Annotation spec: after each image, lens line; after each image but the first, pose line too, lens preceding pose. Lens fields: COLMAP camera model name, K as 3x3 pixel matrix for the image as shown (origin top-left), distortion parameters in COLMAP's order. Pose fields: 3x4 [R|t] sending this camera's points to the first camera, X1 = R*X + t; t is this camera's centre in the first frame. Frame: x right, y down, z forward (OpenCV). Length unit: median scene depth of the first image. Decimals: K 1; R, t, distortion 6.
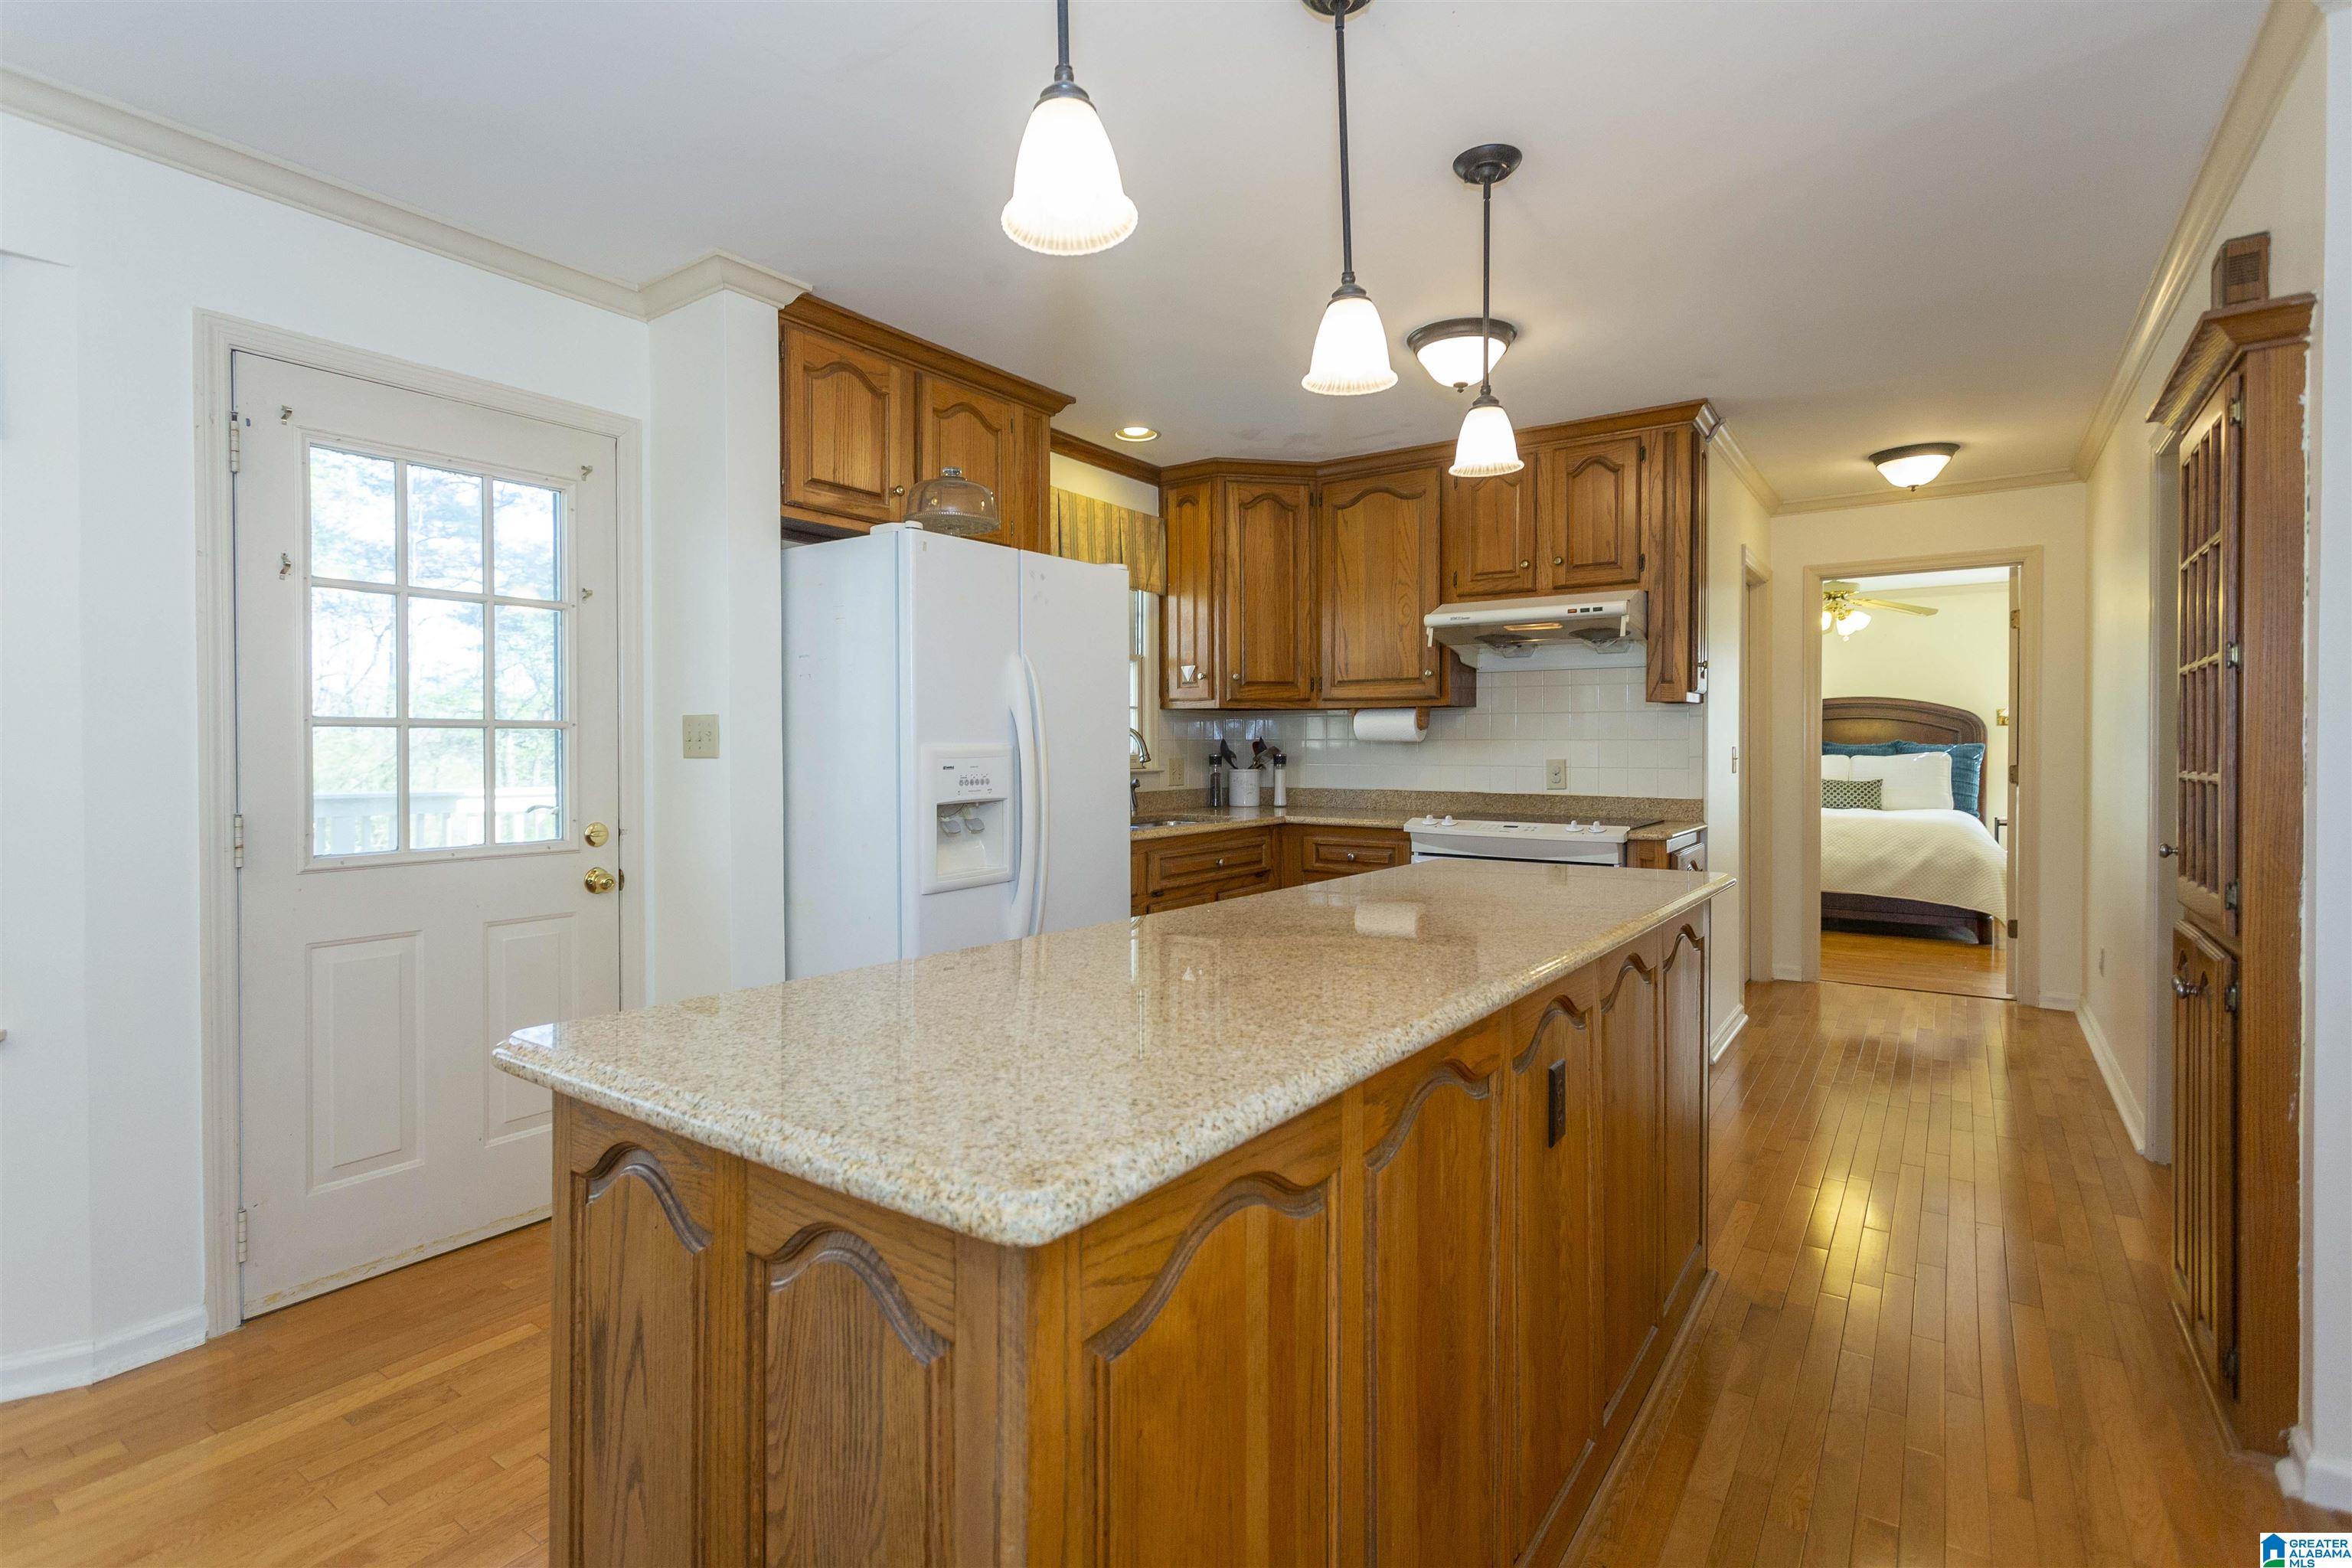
lens RADIAL K [[1129.2, 0, 1175.7], [0, 1129.2, 769.9], [0, 0, 1]] dist [0.005780, -0.003435]
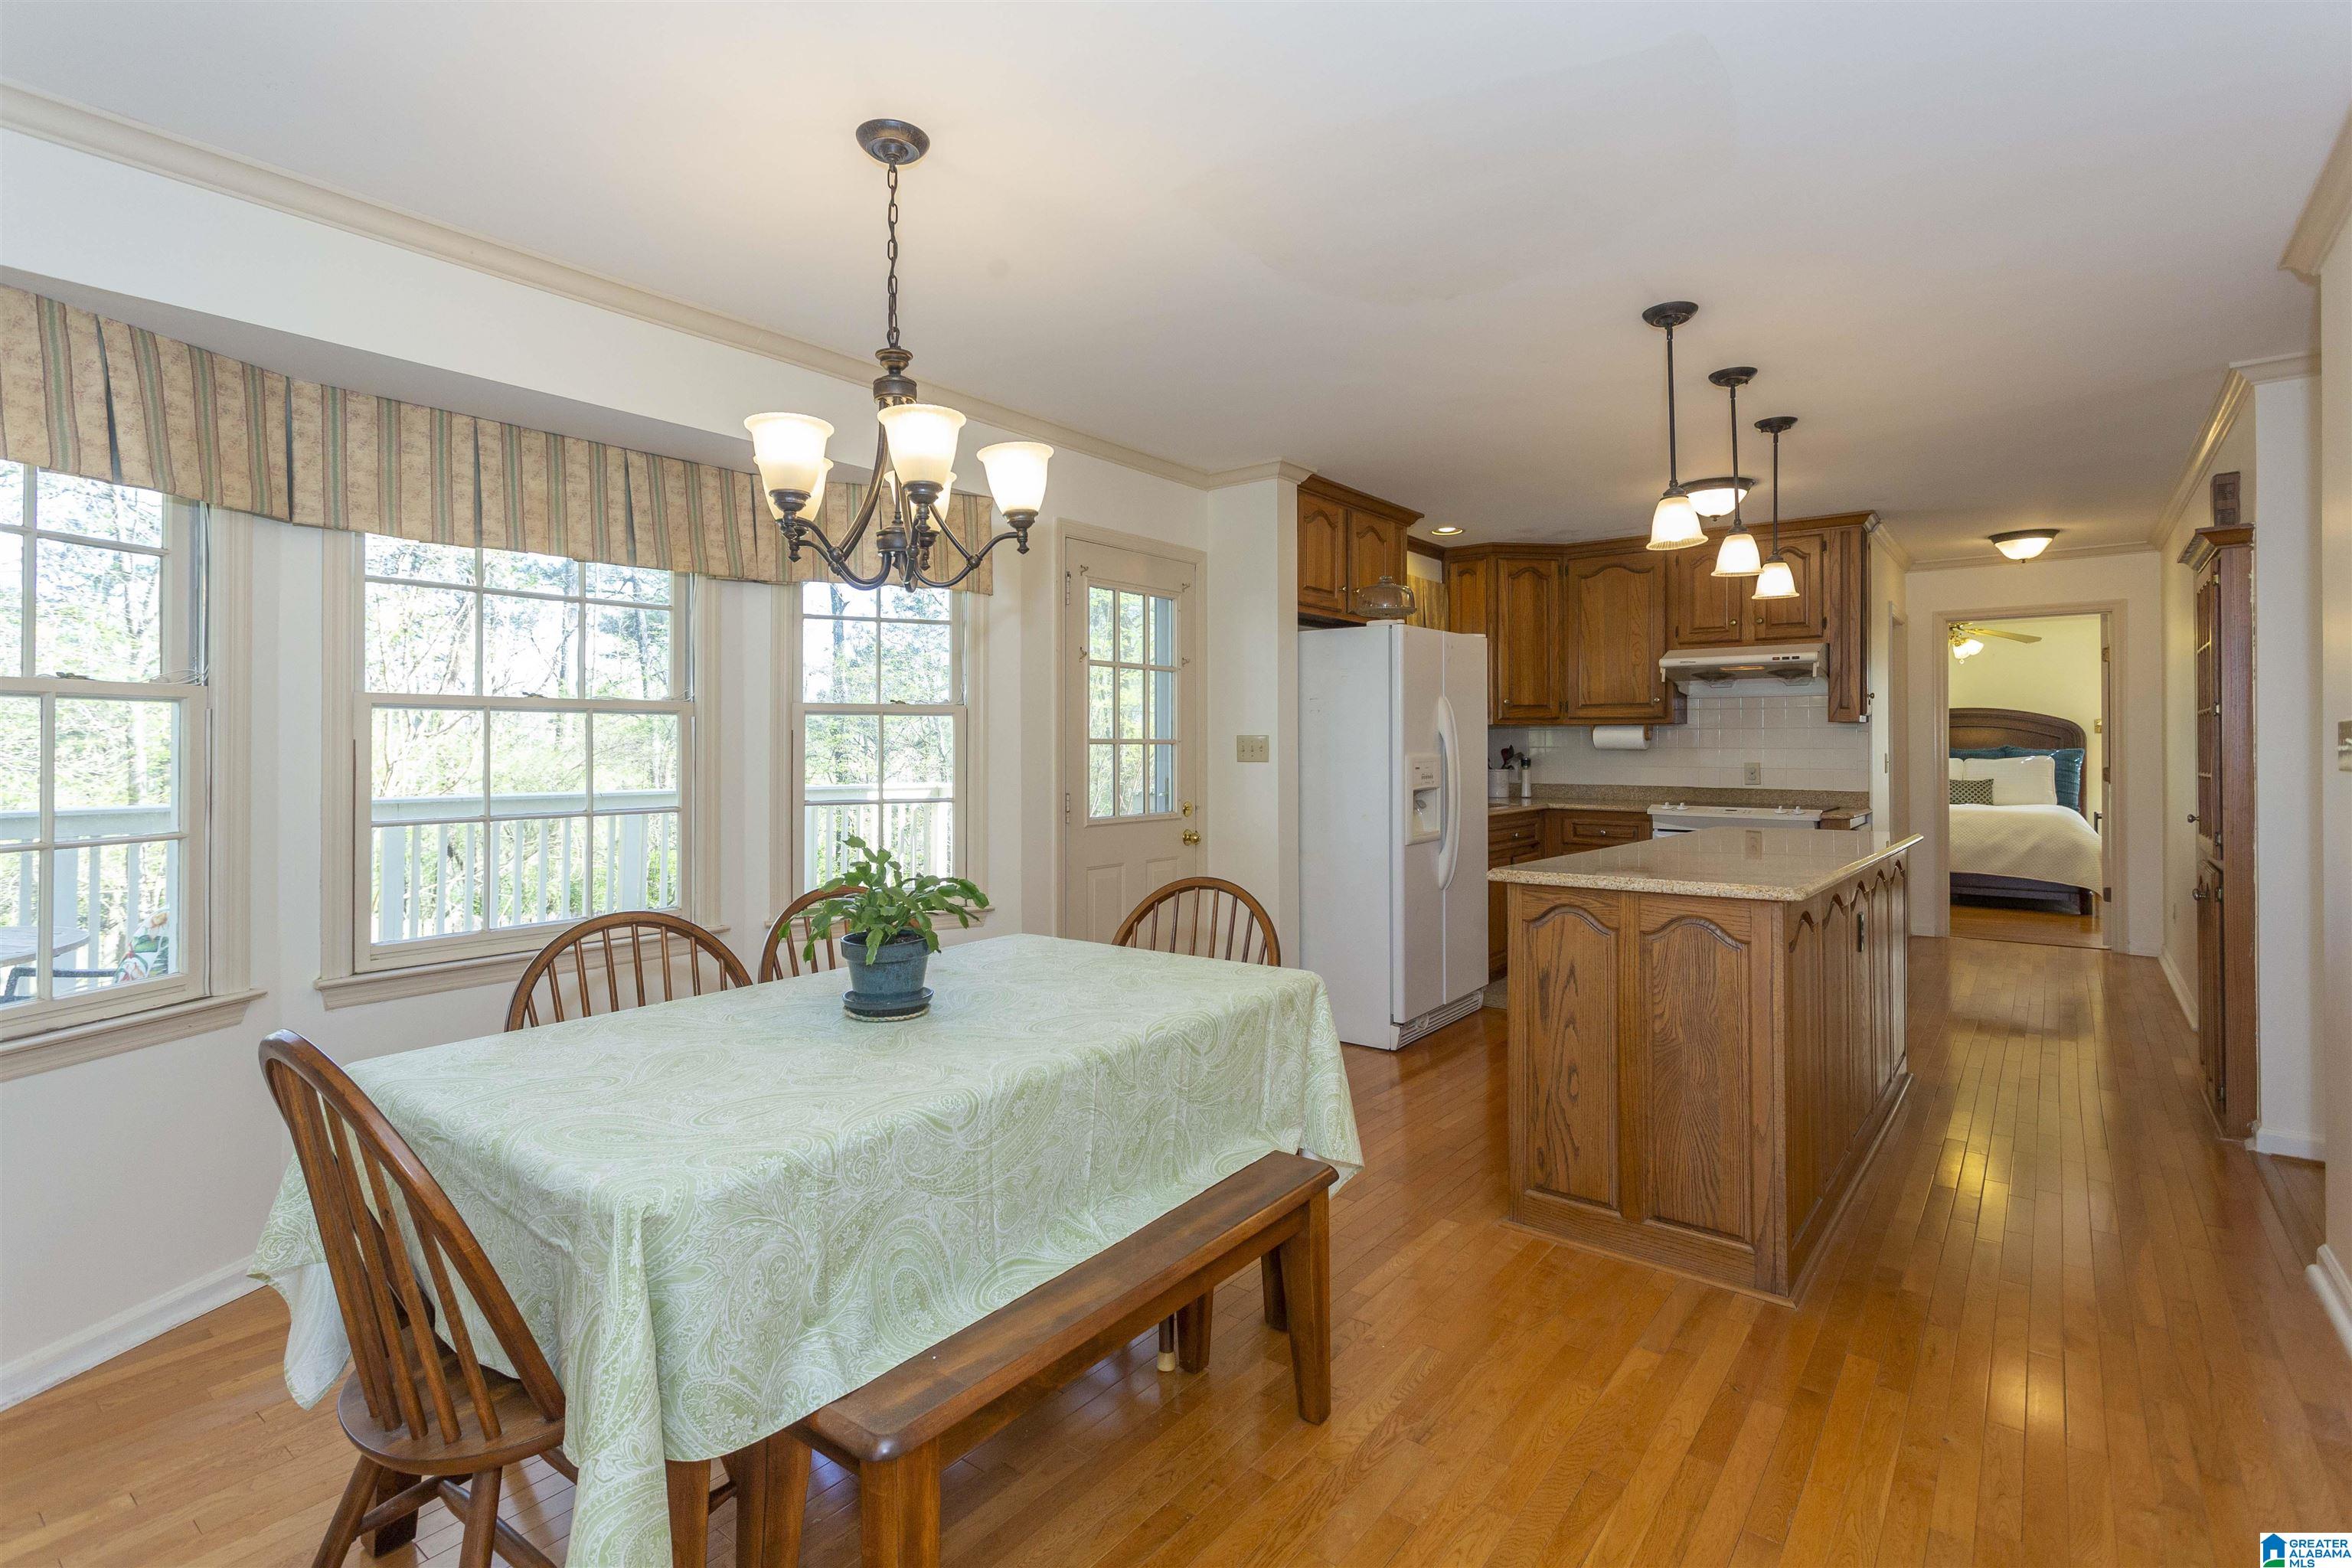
lens RADIAL K [[1129.2, 0, 1172.9], [0, 1129.2, 746.6], [0, 0, 1]] dist [0.005780, -0.003435]
pose [[0.998239, 0.000844, -0.059312, -0.281344], [-0.002083, 0.999781, -0.020834, 0.001162], [0.059281, 0.020920, 0.998022, -0.402909]]
